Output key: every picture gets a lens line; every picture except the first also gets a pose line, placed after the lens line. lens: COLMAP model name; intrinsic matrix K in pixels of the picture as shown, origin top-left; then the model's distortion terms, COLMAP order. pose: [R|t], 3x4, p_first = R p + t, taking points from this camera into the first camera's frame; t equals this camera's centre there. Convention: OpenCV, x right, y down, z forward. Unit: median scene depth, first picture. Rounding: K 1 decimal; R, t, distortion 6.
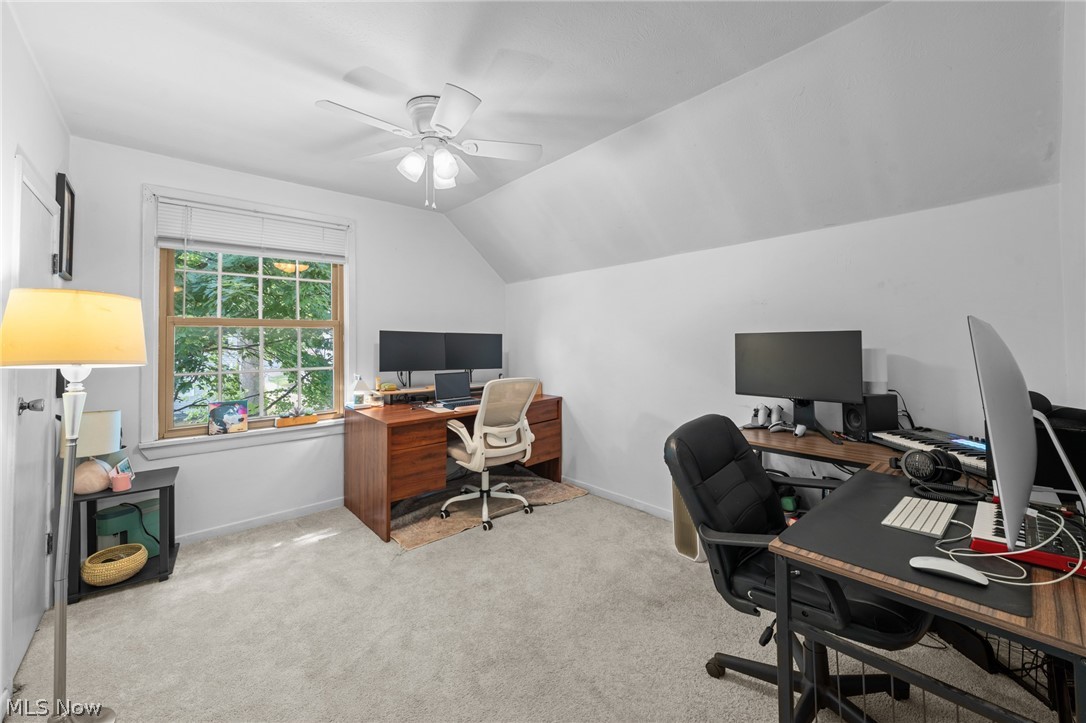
lens RADIAL K [[424.5, 0, 523.9], [0, 424.5, 337.5], [0, 0, 1]] dist [-0.002655, -0.000286]
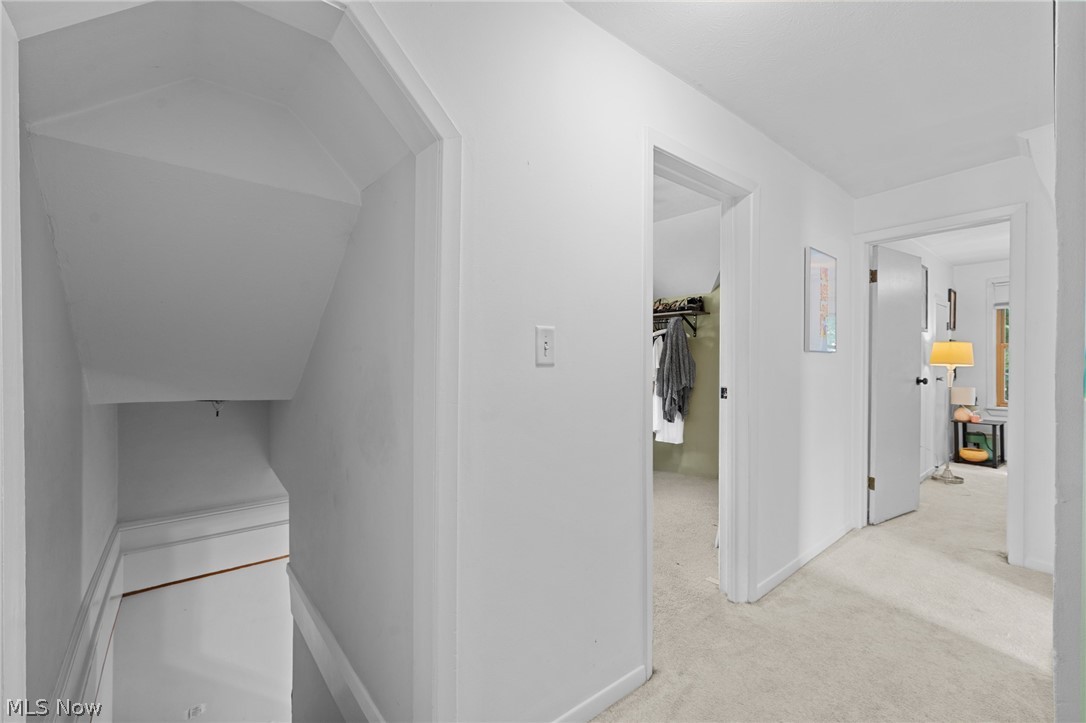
lens RADIAL K [[458.2, 0, 542.8], [0, 458.2, 362.1], [0, 0, 1]] dist [-0.001048, -0.000128]
pose [[-0.015735, 0.008250, -0.999842, 1.511825], [0.021997, 0.999727, 0.007902, -0.034470], [0.999634, -0.021869, -0.015912, -1.252849]]
